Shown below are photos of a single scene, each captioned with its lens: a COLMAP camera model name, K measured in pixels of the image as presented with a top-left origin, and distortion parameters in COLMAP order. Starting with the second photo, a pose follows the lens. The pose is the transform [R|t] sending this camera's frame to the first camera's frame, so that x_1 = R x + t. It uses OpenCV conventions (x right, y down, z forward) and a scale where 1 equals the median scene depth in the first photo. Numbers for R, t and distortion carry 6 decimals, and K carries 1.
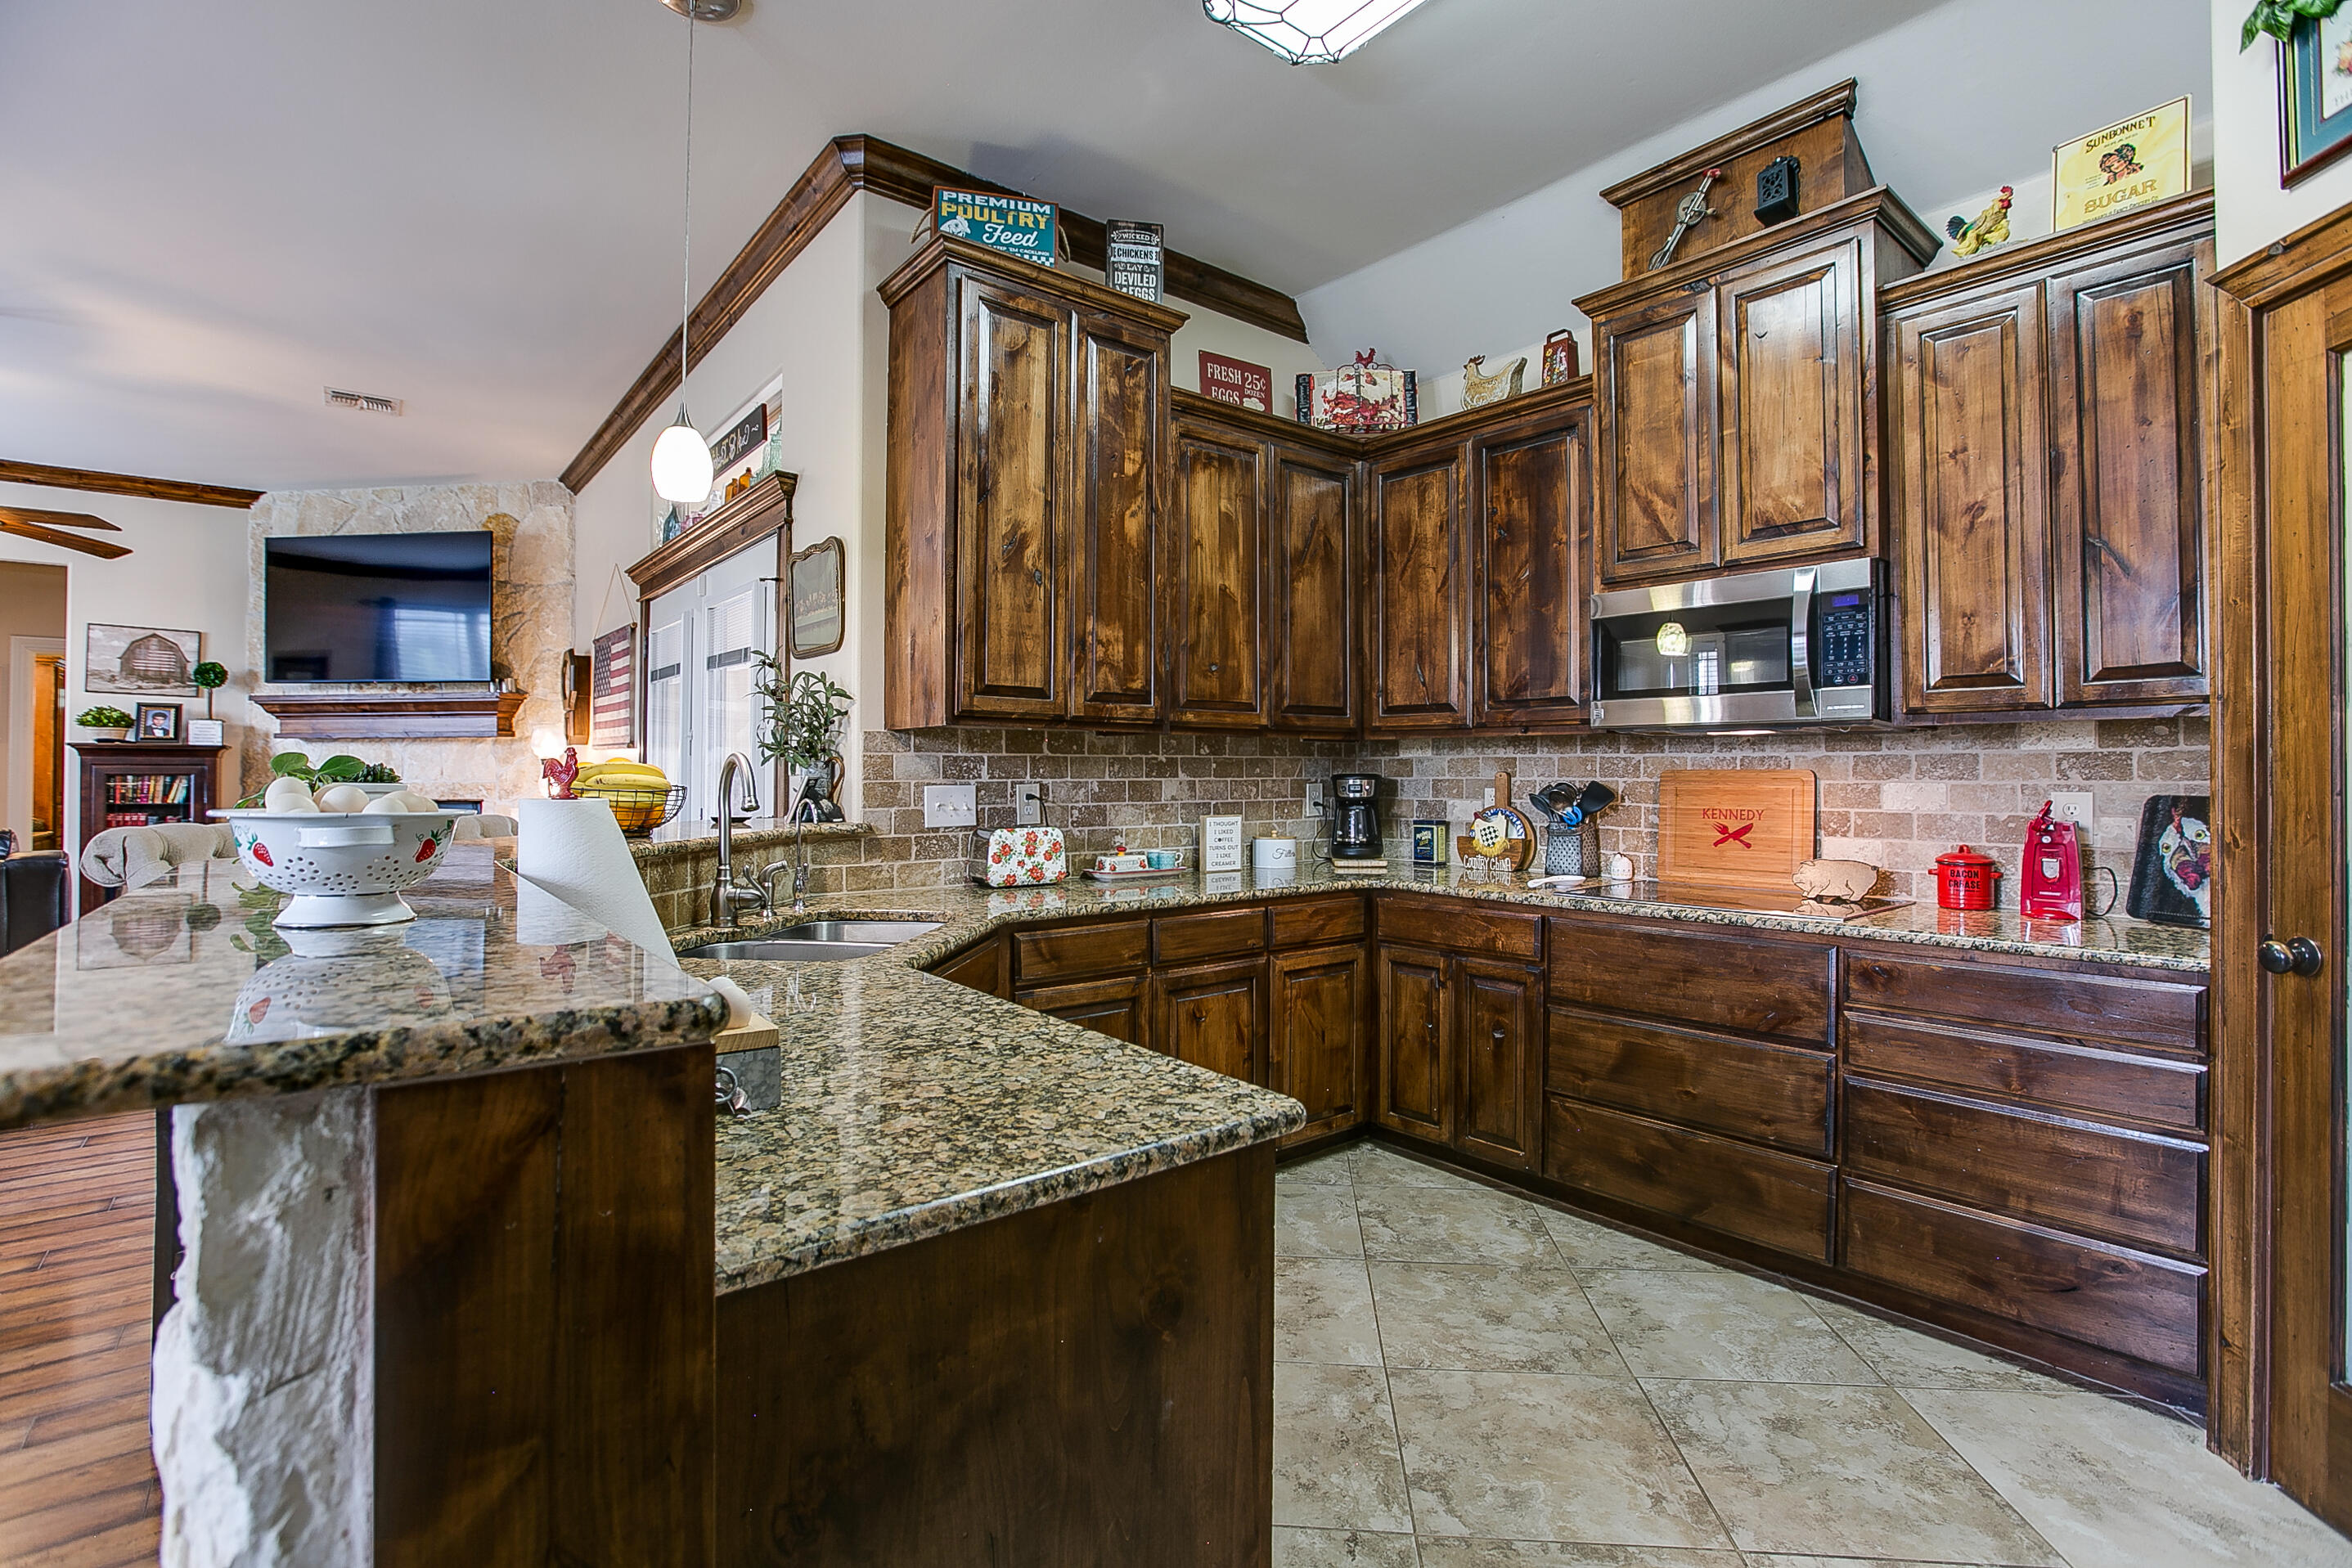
lens RADIAL K [[1086.9, 0, 1170.5], [0, 1086.9, 765.0], [0, 0, 1]] dist [-0.046105, 0.016993]
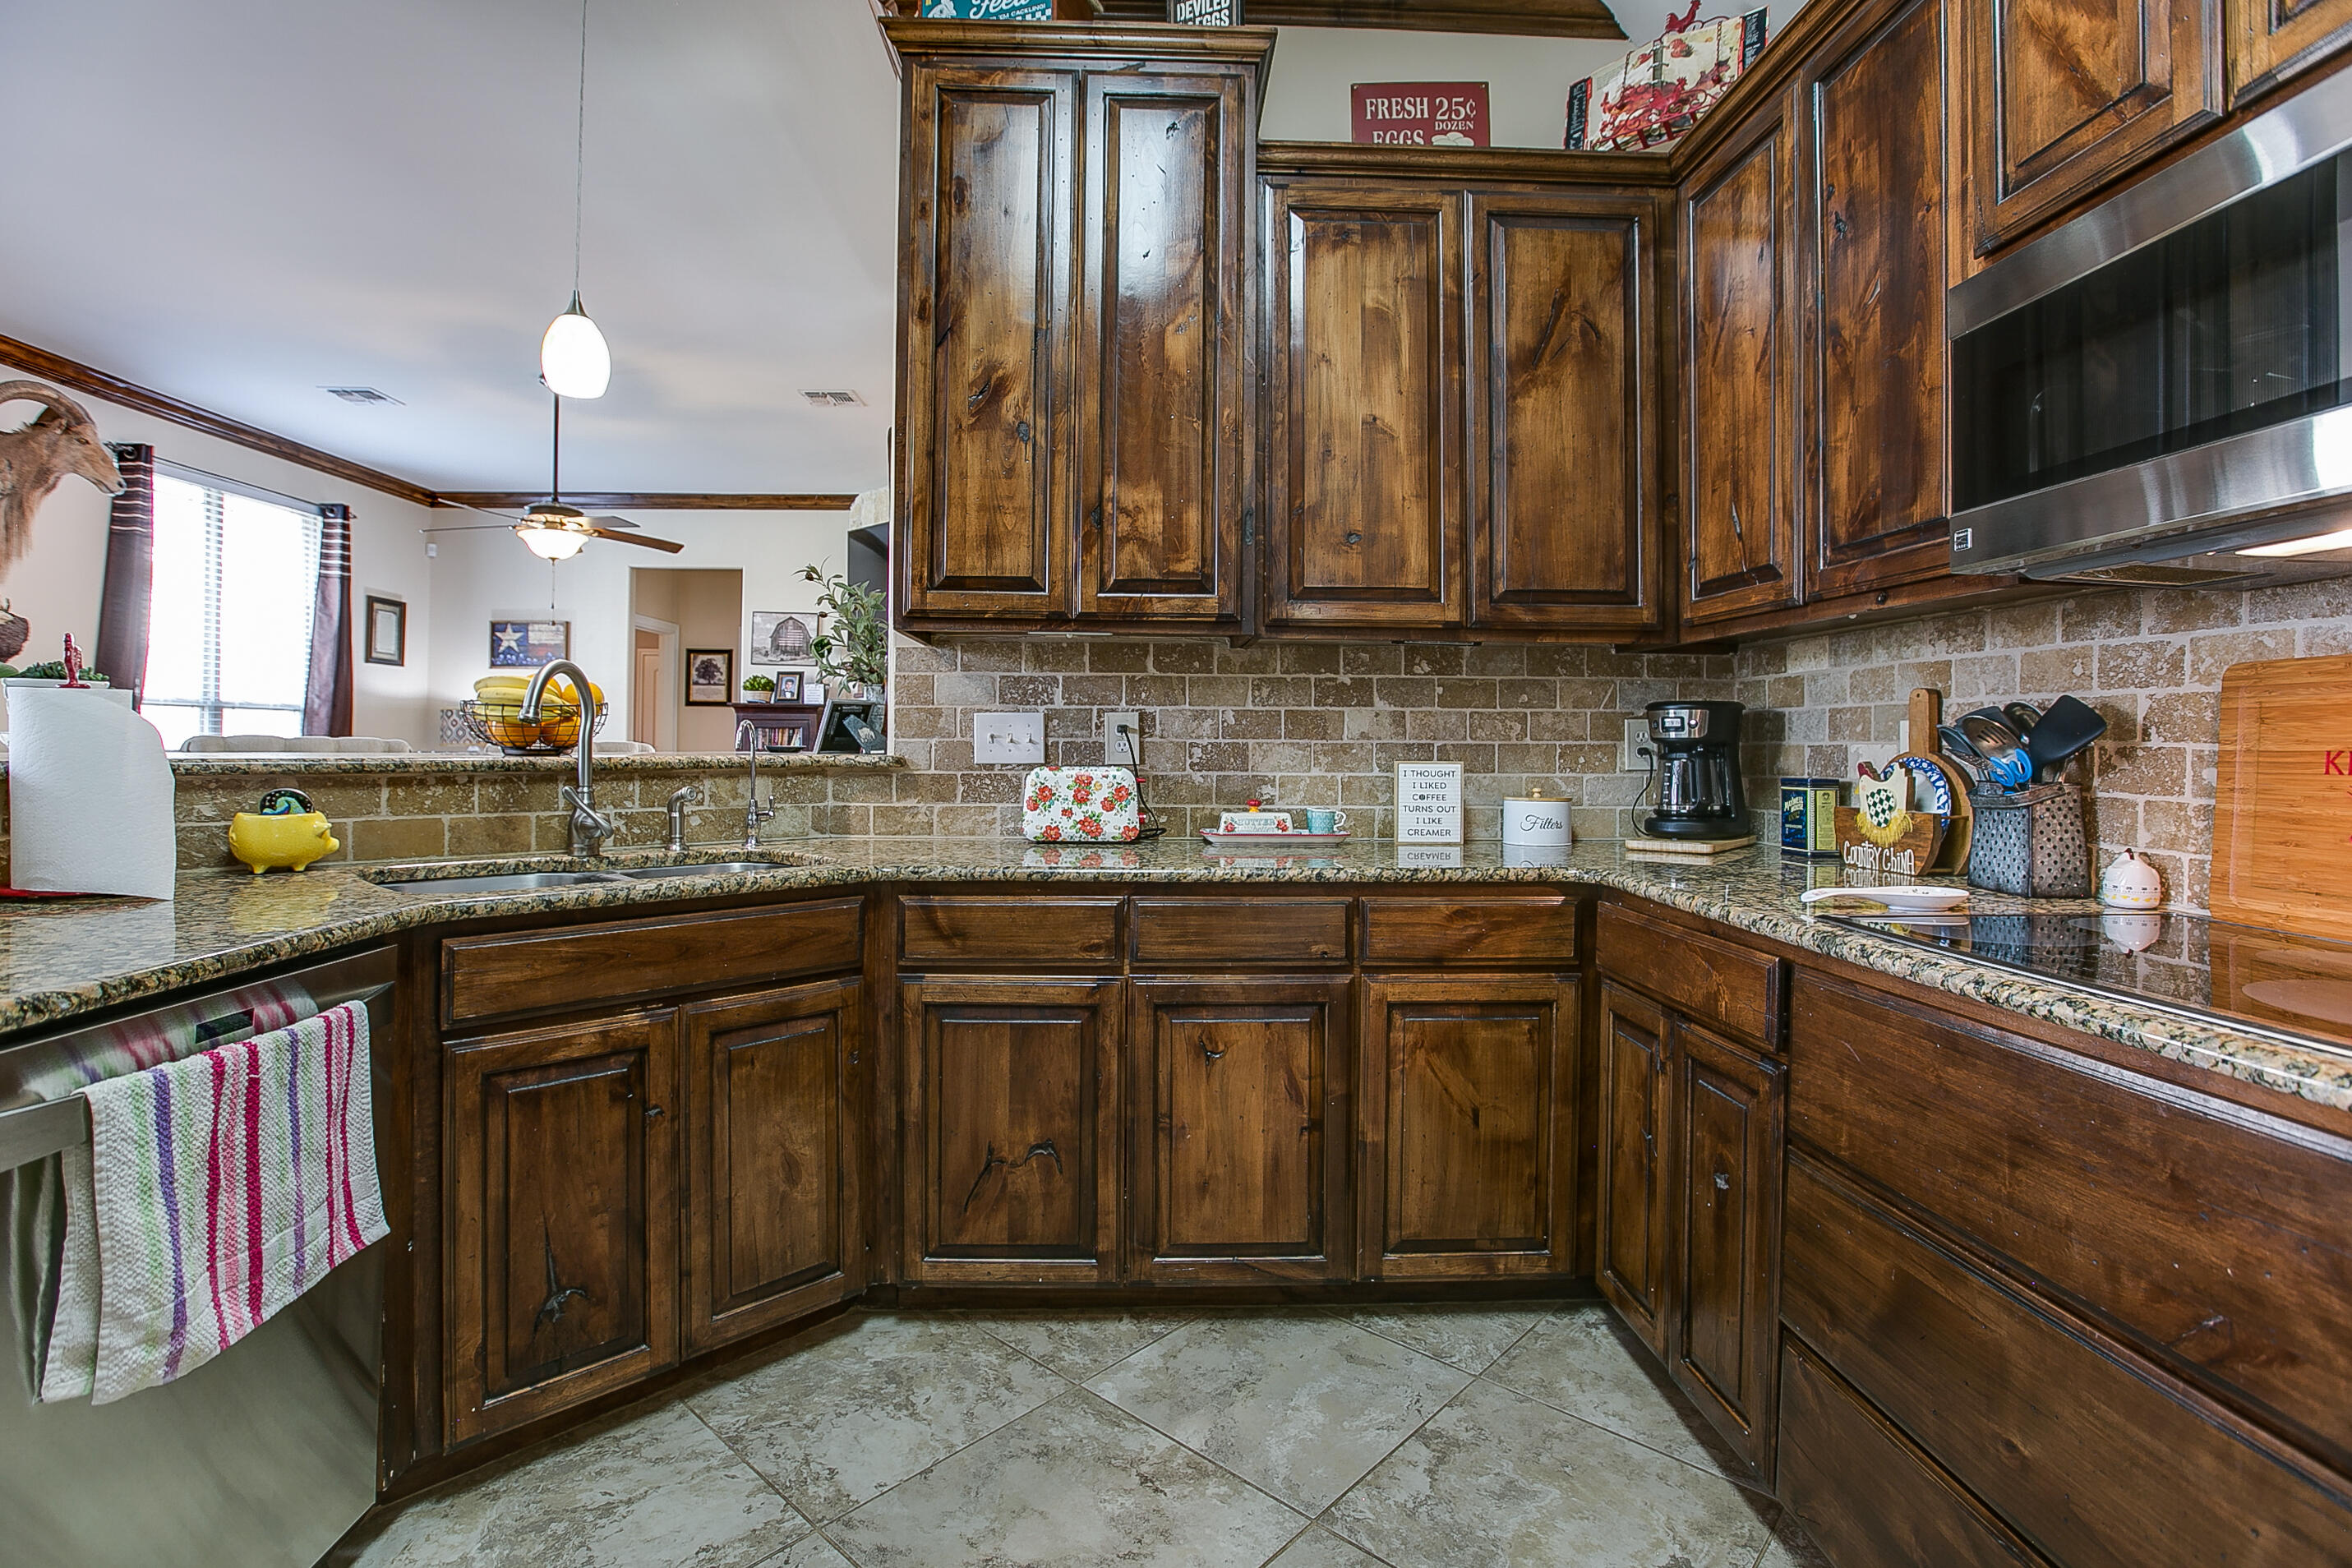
lens RADIAL K [[1109.7, 0, 1174.3], [0, 1109.7, 738.9], [0, 0, 1]] dist [-0.040892, 0.011746]
pose [[0.805250, 0.003379, -0.592925, 0.408535], [-0.003172, 0.999994, 0.001390, 0.039060], [0.592927, 0.000761, 0.805256, 0.432576]]
